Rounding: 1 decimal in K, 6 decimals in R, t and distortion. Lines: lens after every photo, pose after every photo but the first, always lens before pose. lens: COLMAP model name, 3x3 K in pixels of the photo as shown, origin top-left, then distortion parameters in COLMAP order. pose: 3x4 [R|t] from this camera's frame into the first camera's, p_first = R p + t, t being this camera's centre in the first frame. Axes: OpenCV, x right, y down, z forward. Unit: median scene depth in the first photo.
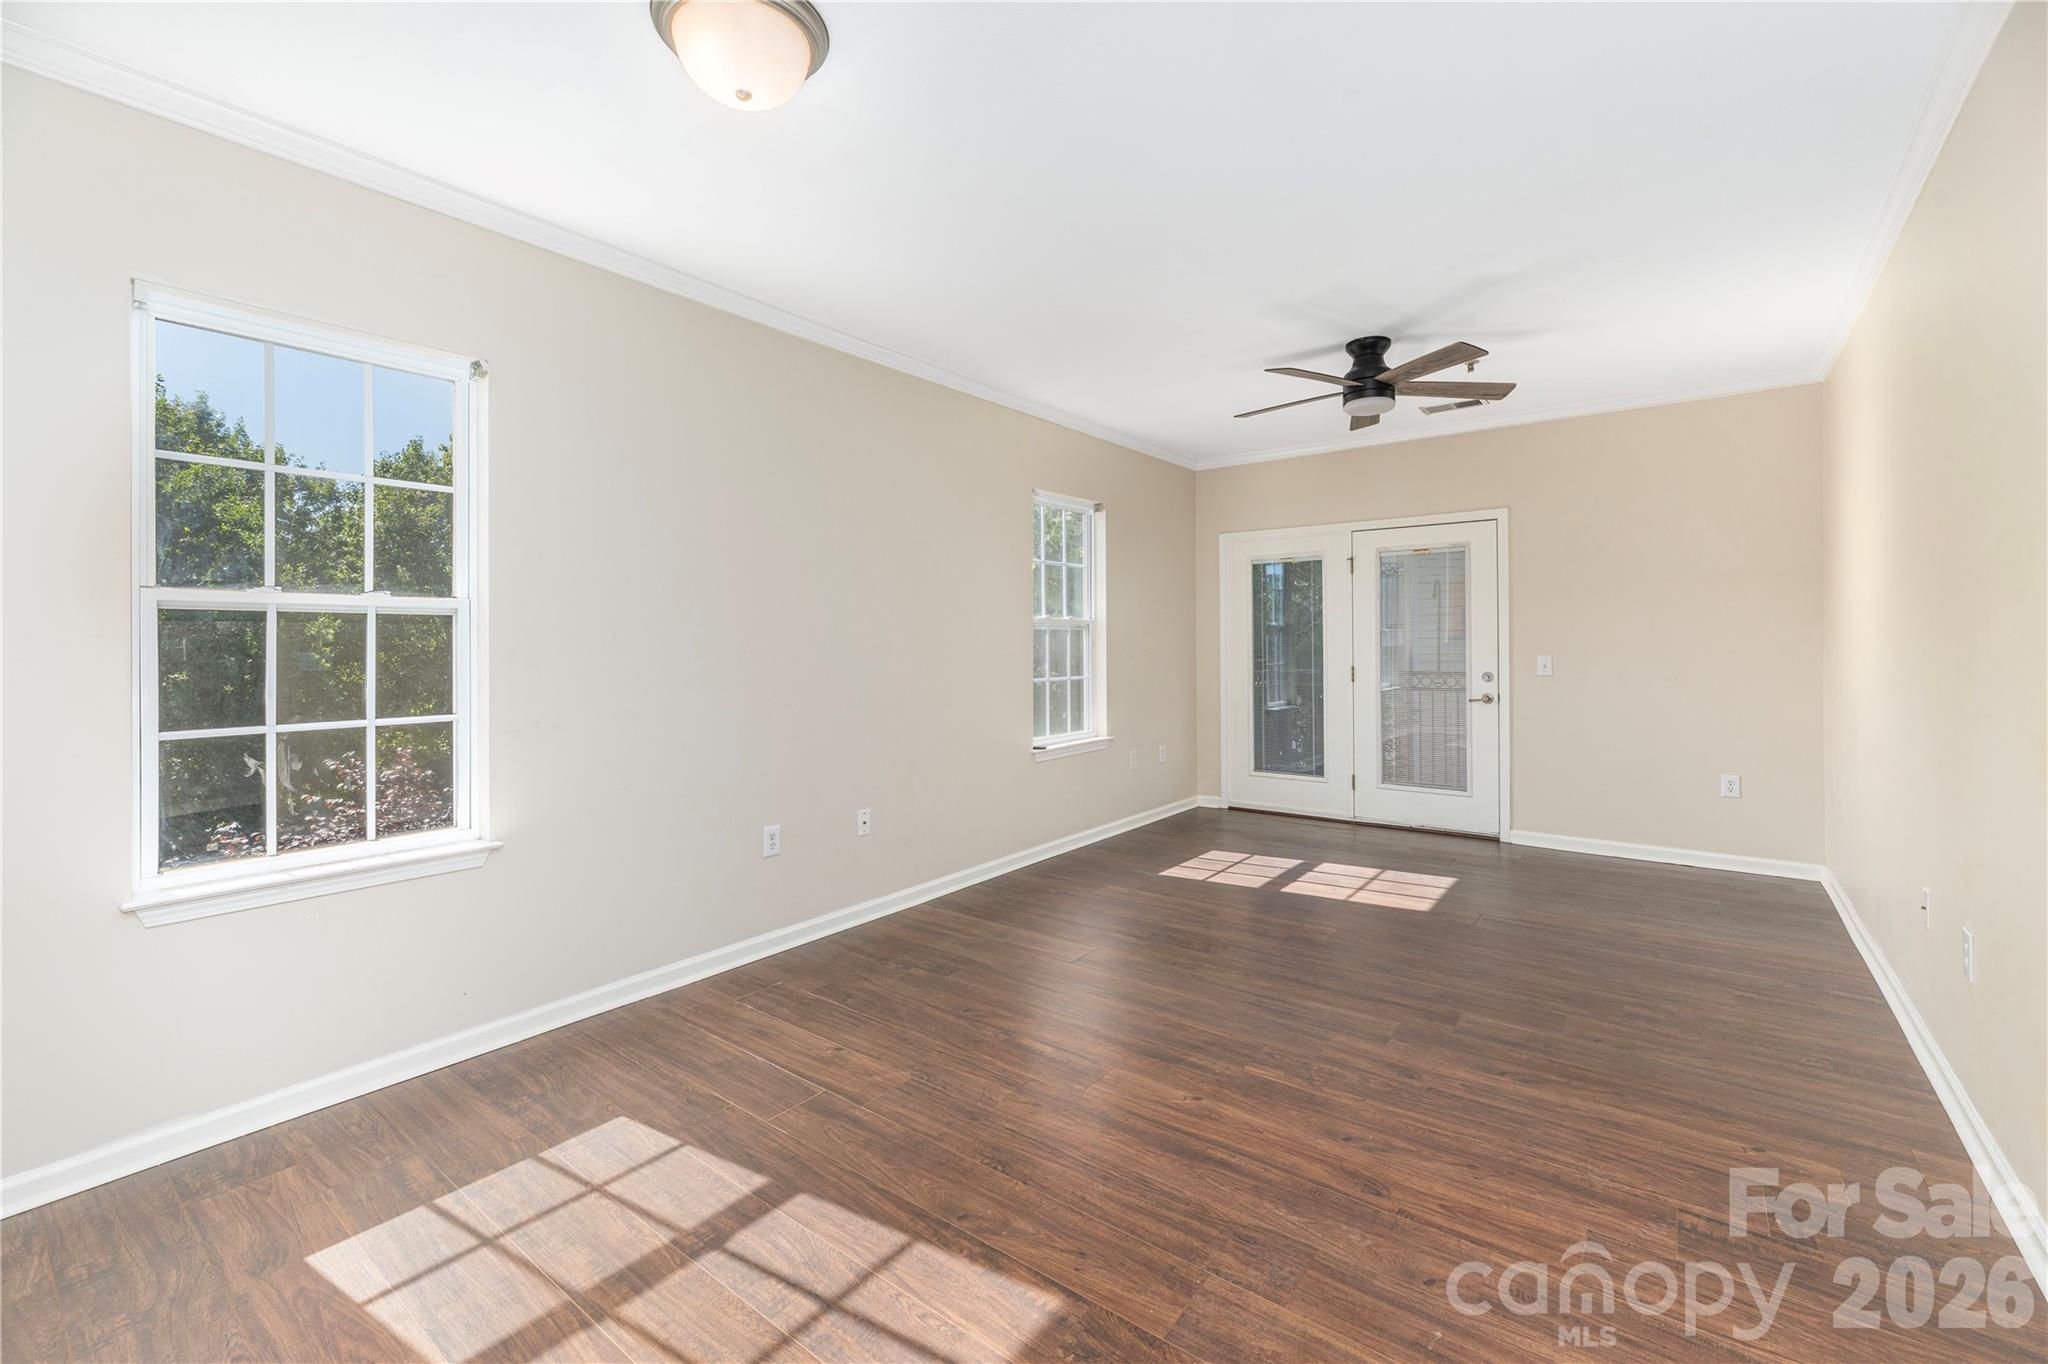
lens RADIAL K [[860.2, 0, 1027.6], [0, 860.2, 640.5], [0, 0, 1]] dist [-0.000491, -0.000145]
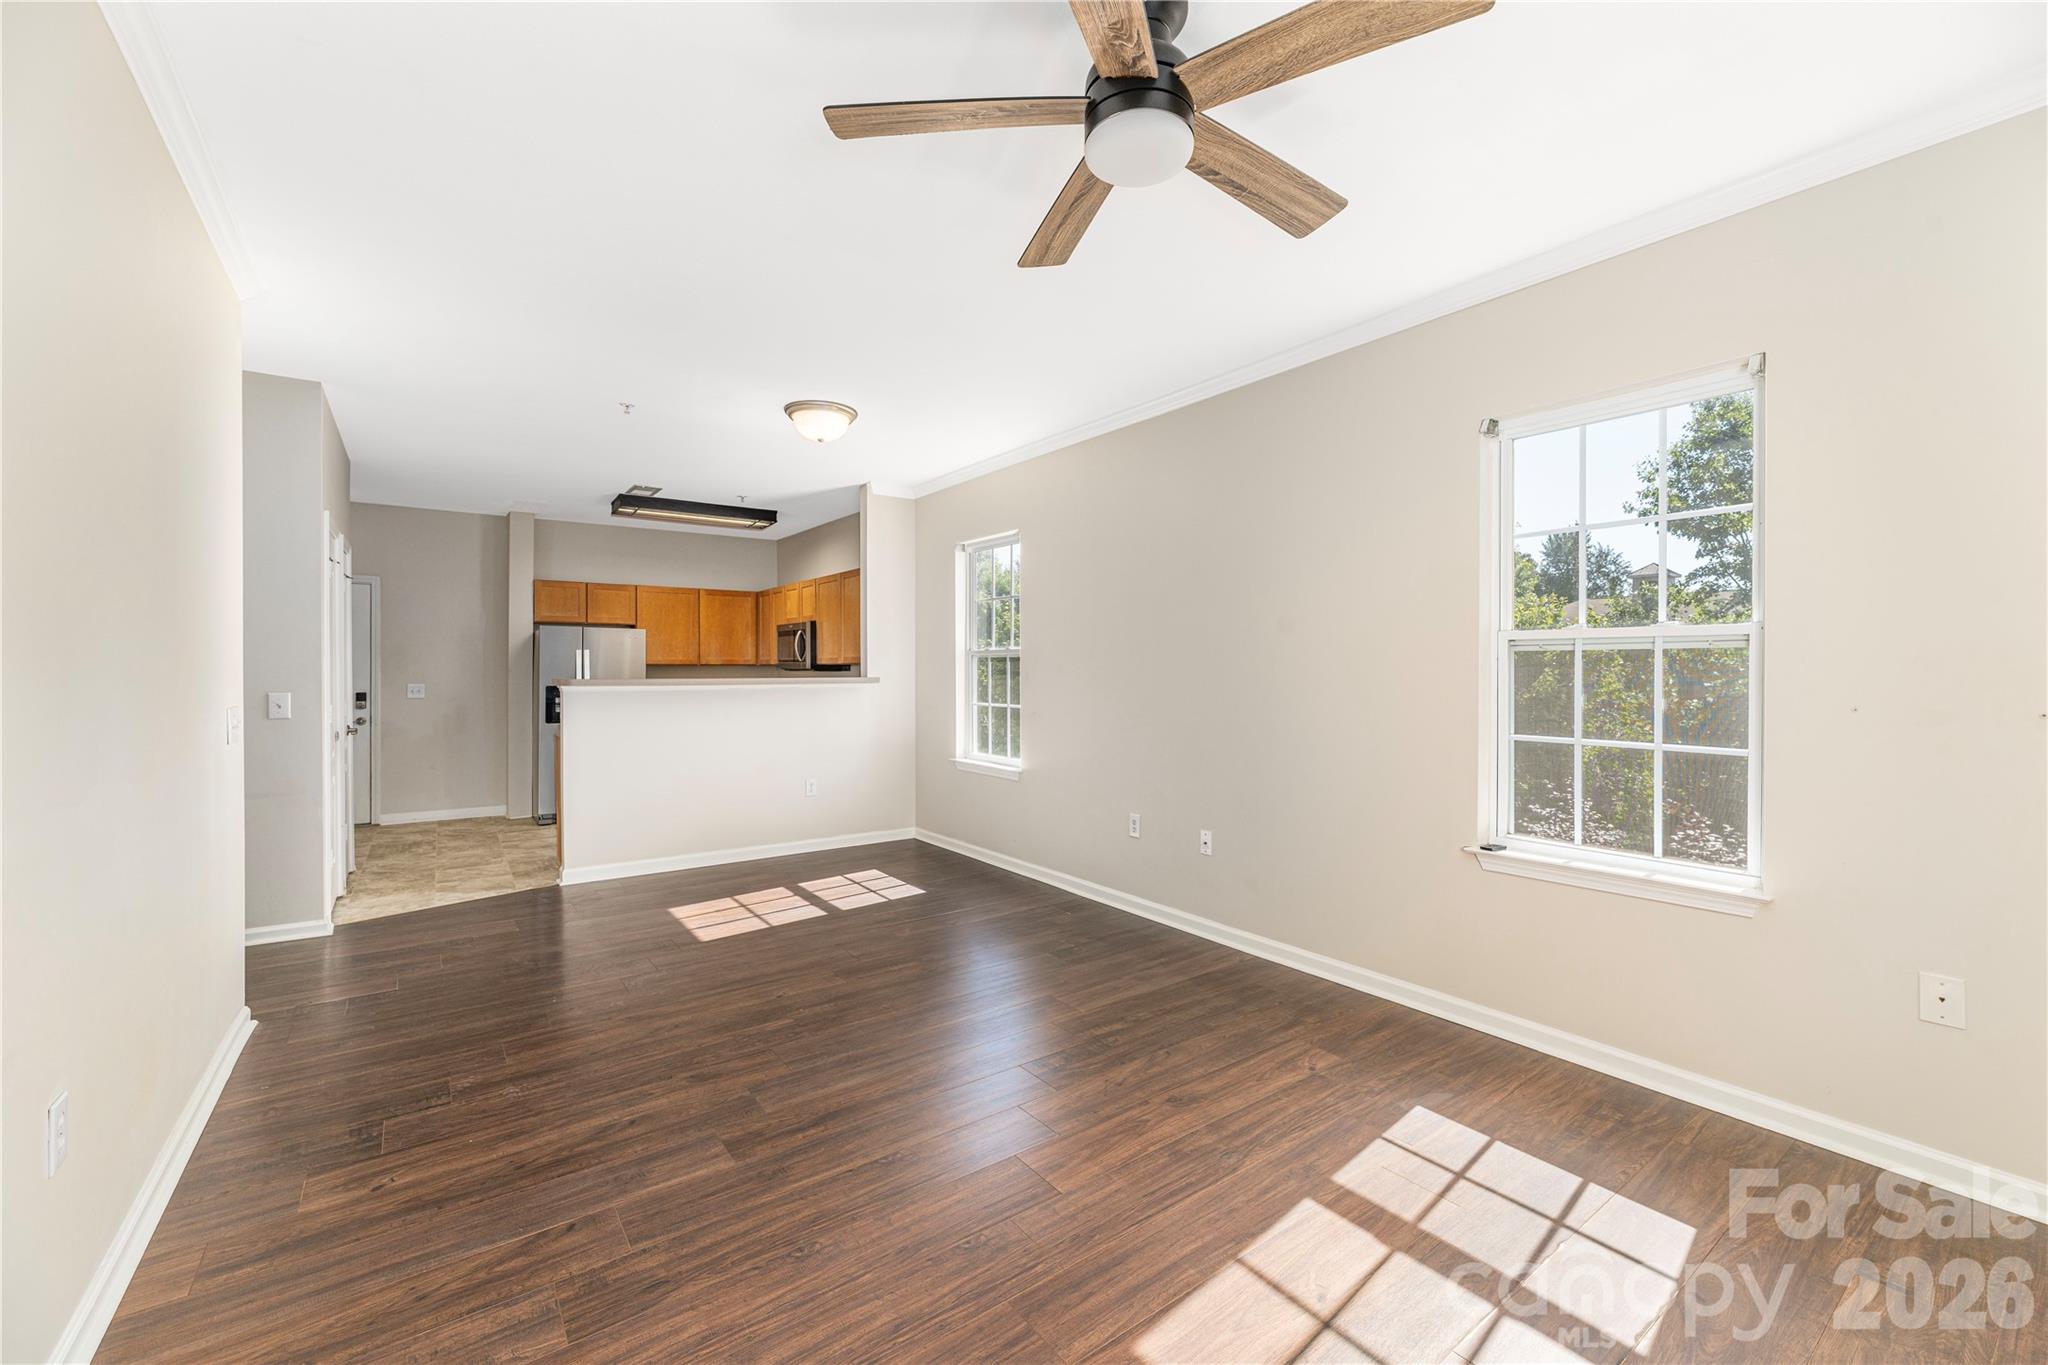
lens RADIAL K [[805.8, 0, 1019.5], [0, 805.8, 675.0], [0, 0, 1]] dist [-0.013158, 0.000103]
pose [[-0.274811, 0.009546, -0.961451, 0.984061], [0.001053, 0.999953, 0.009627, -0.004262], [0.961498, 0.001634, -0.274808, 1.268260]]
